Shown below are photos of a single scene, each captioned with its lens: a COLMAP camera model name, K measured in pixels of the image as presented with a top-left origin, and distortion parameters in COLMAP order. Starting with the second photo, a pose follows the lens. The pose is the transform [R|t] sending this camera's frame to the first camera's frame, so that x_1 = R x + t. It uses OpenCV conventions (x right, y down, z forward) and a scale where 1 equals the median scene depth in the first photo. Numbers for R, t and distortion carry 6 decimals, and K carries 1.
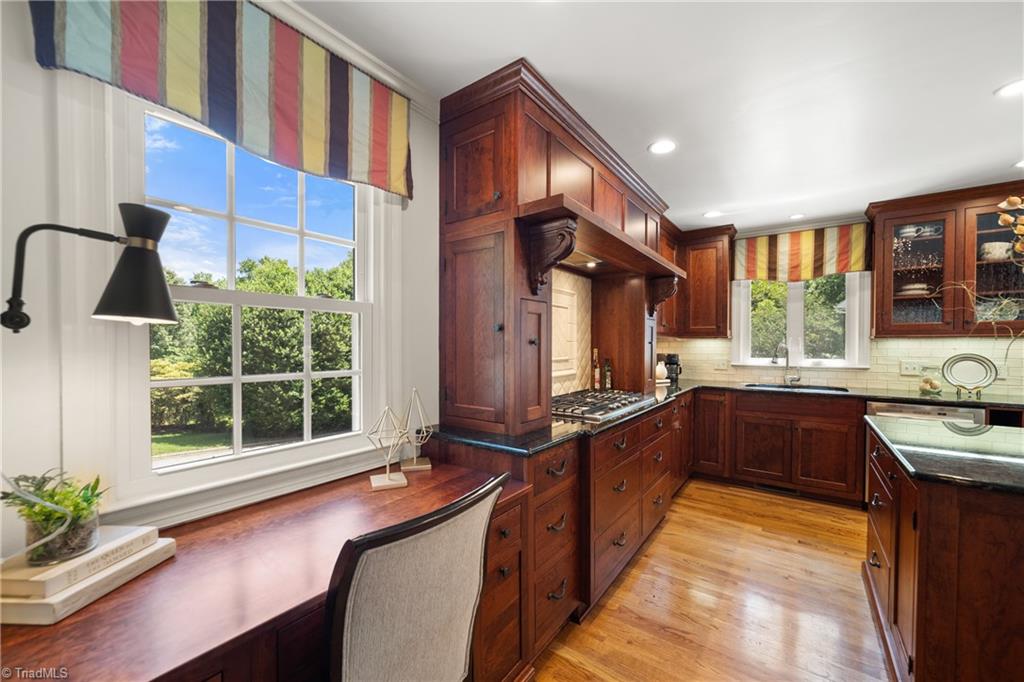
lens RADIAL K [[393.4, 0, 518.6], [0, 393.4, 351.8], [0, 0, 1]] dist [-0.009474, 0.000688]
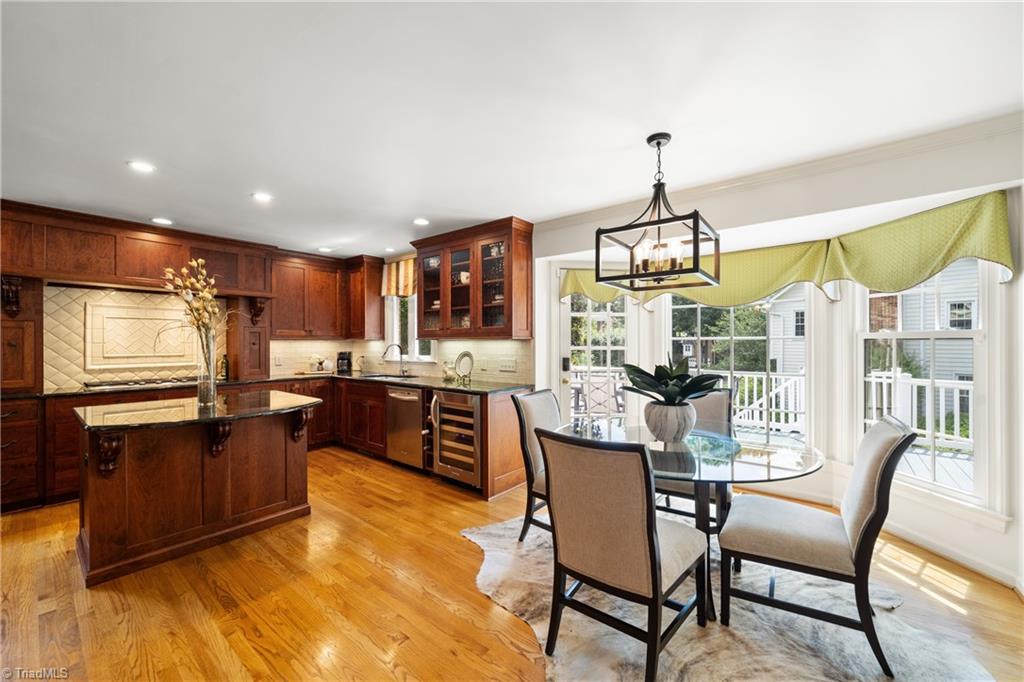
lens RADIAL K [[393.4, 0, 518.7], [0, 393.4, 342.1], [0, 0, 1]] dist [-0.009474, 0.000688]
pose [[0.998619, -0.001856, -0.052511, 1.322187], [0.000666, 0.999743, -0.022668, 0.004172], [0.052540, 0.022602, 0.998363, -0.350532]]
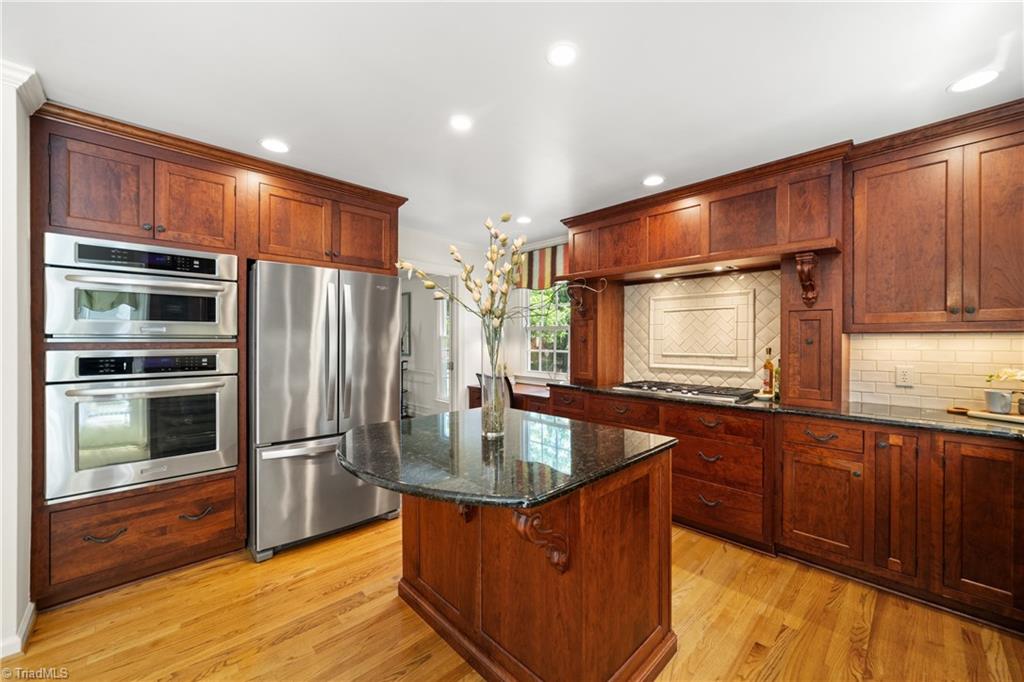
lens RADIAL K [[393.4, 0, 516.8], [0, 393.4, 339.2], [0, 0, 1]] dist [-0.009474, 0.000688]
pose [[-0.178472, -0.001937, -0.983943, 1.149007], [-0.023314, 0.999726, 0.002261, -0.014940], [0.983669, 0.023343, -0.178468, 0.558677]]
